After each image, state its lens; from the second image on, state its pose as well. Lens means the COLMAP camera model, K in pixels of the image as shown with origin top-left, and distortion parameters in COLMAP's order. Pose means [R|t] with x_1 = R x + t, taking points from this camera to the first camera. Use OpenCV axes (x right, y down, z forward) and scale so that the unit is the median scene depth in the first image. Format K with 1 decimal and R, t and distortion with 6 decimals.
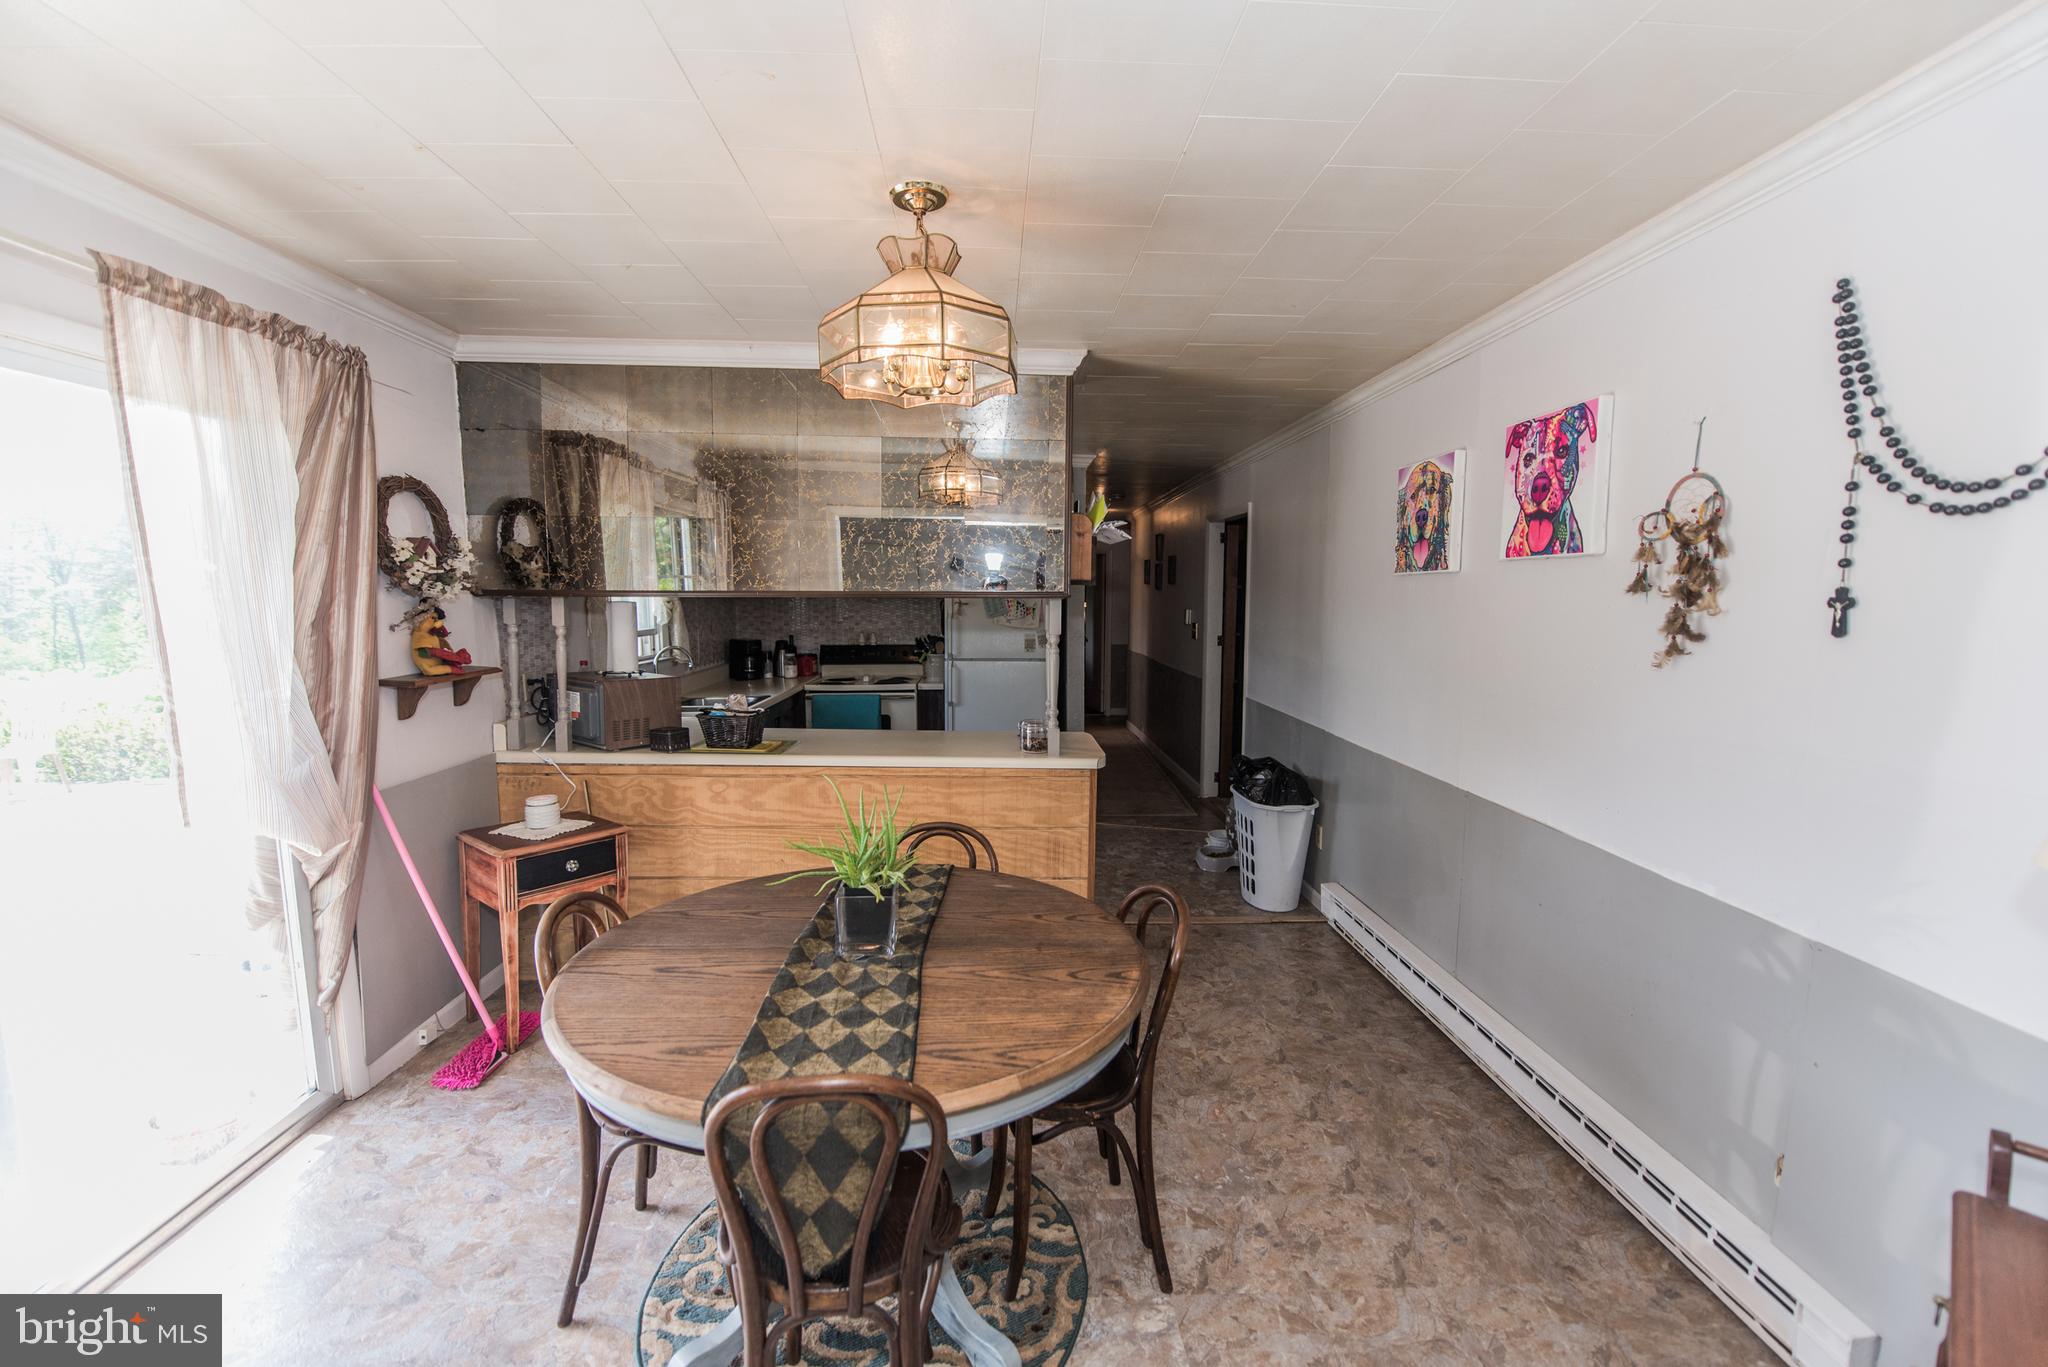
lens RADIAL K [[835.0, 0, 1024.2], [0, 835.0, 682.3], [0, 0, 1]] dist [-0.015042, -0.001757]
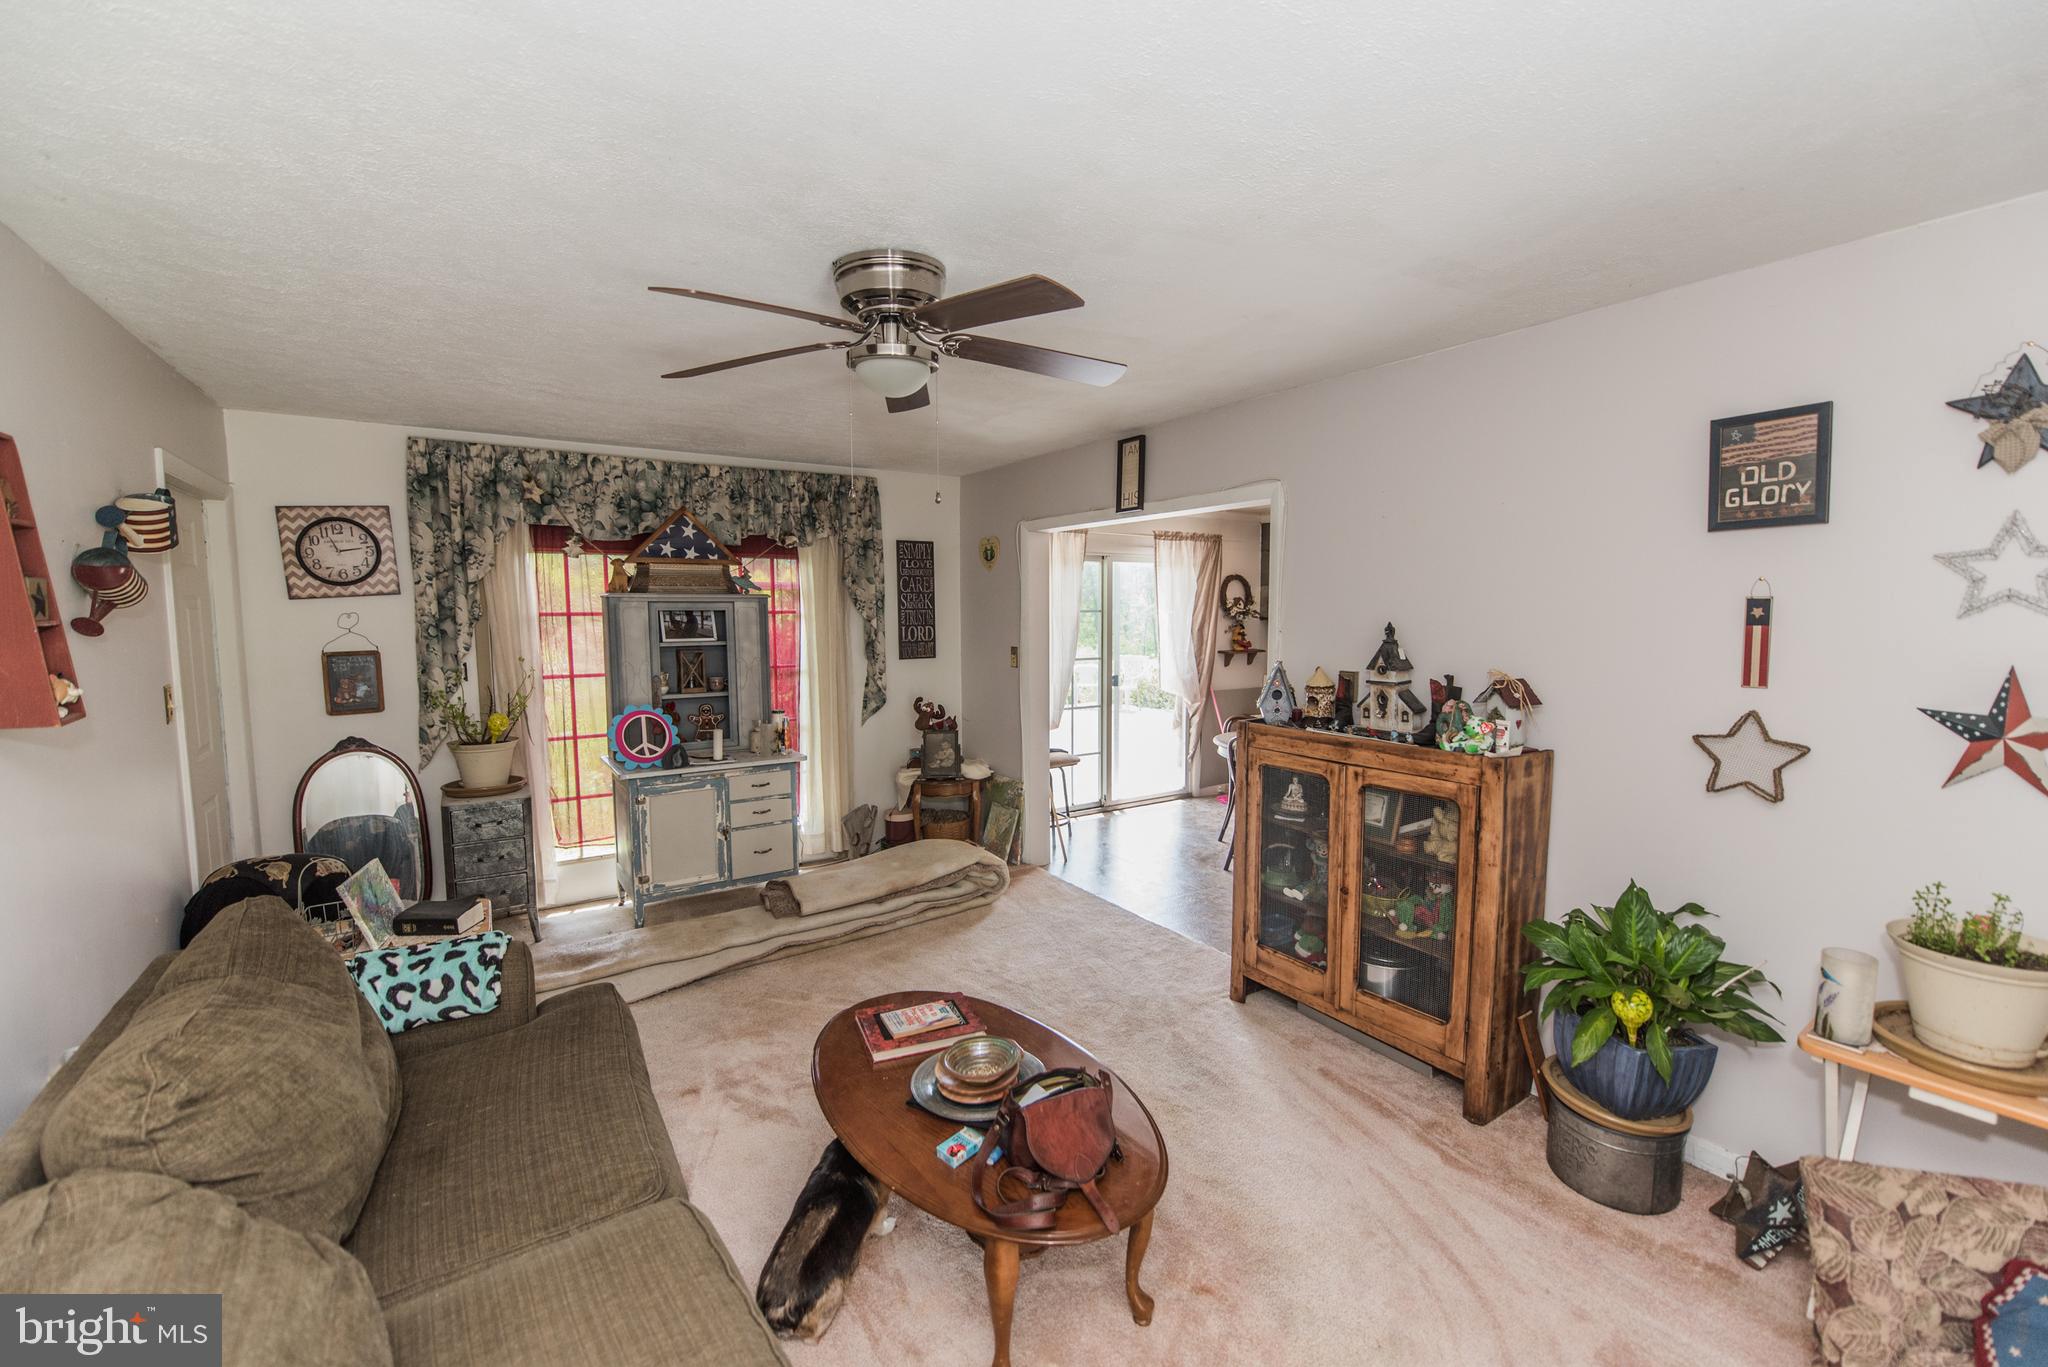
lens RADIAL K [[835.0, 0, 1022.7], [0, 835.0, 682.1], [0, 0, 1]] dist [-0.015042, -0.001757]
pose [[0.524951, 0.073931, -0.847916, 1.218529], [-0.091456, 0.995352, 0.030165, 0.076097], [0.846205, 0.061712, 0.529272, -0.993432]]
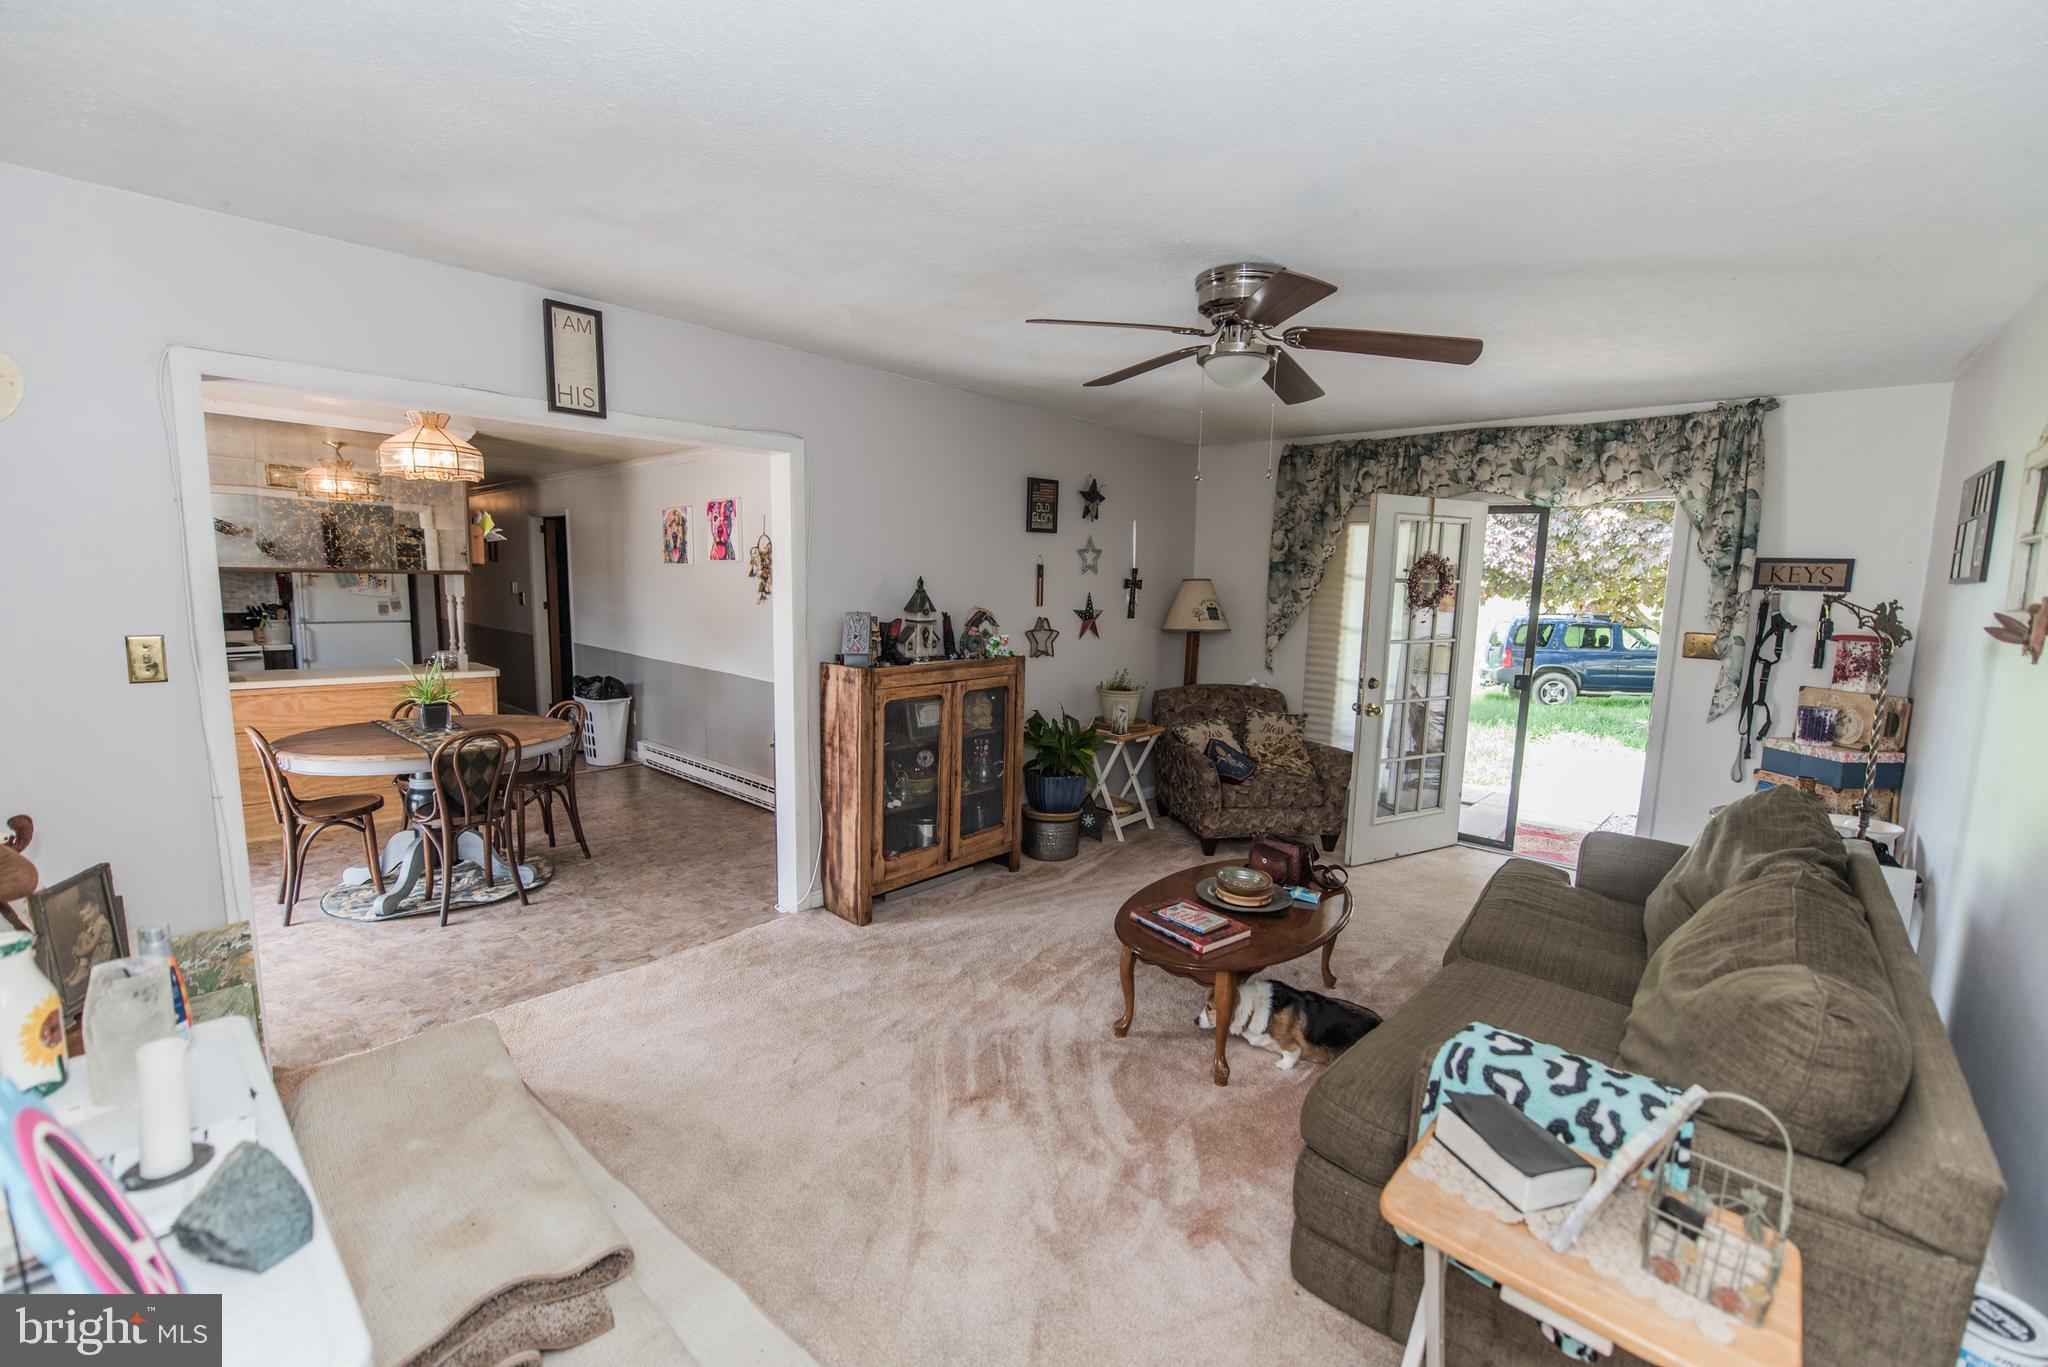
lens RADIAL K [[835.0, 0, 1015.1], [0, 835.0, 681.7], [0, 0, 1]] dist [-0.015042, -0.001757]
pose [[0.703827, -0.074029, 0.706503, -0.459403], [0.052891, 0.997256, 0.051804, 0.106137], [-0.708399, 0.000907, 0.705811, -1.179393]]
